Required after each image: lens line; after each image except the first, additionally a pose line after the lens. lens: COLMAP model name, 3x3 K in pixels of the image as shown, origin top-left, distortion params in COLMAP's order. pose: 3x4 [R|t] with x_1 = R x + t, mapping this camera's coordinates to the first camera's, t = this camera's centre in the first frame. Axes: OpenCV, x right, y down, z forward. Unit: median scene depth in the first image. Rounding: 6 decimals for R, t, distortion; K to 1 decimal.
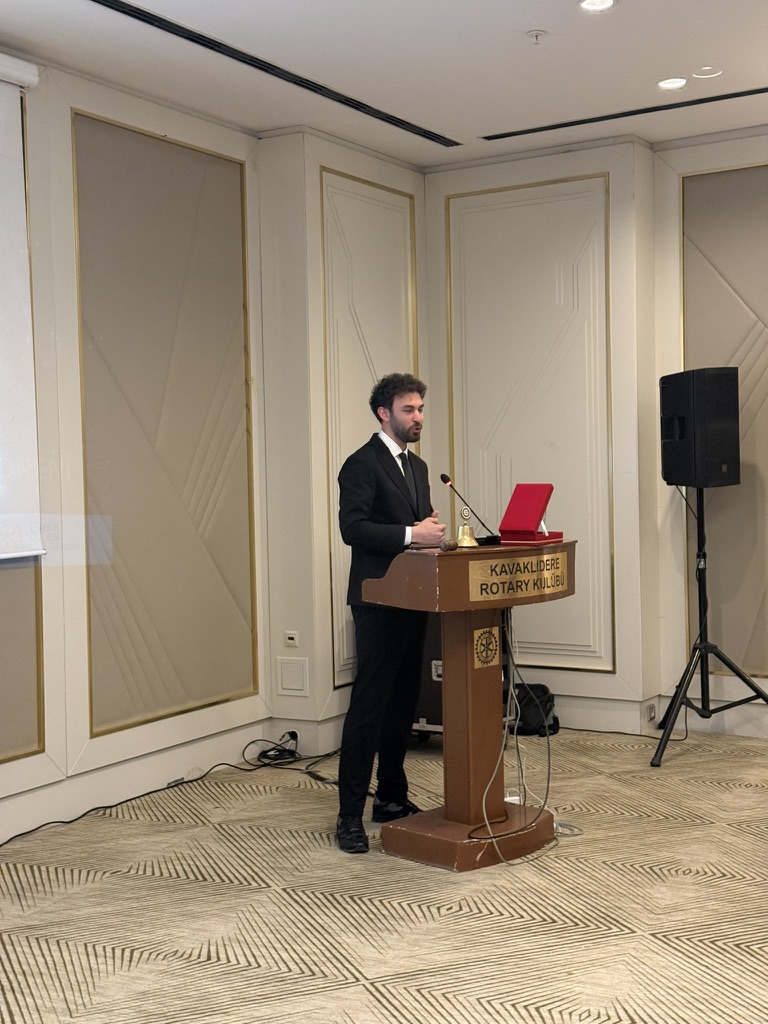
lens RADIAL K [[1402.0, 0, 384.0], [0, 1402.0, 512.0], [0, 0, 1]] dist [0.268263, -1.000095]
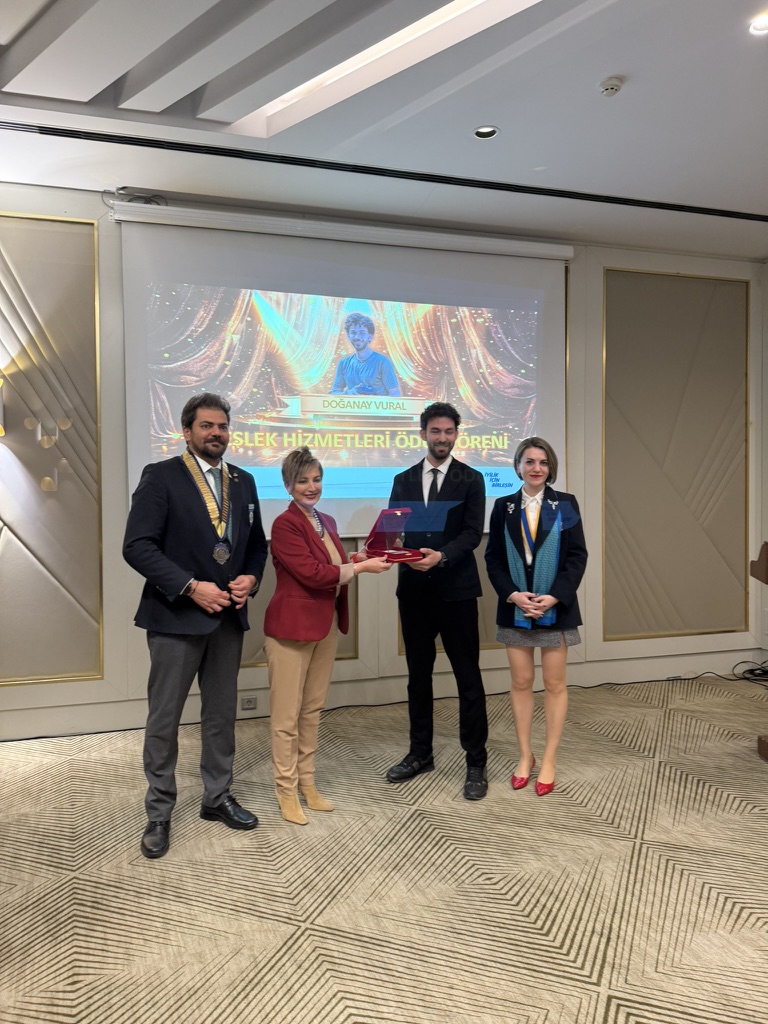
lens RADIAL K [[723.7, 0, 394.6], [0, 723.7, 511.7], [0, 0, 1]] dist [0.043598, -0.042062]
pose [[0.723569, 0.032746, -0.689475, 0.231167], [-0.028304, 0.999442, 0.017764, -0.002750], [0.689672, 0.006661, 0.724092, 0.233347]]
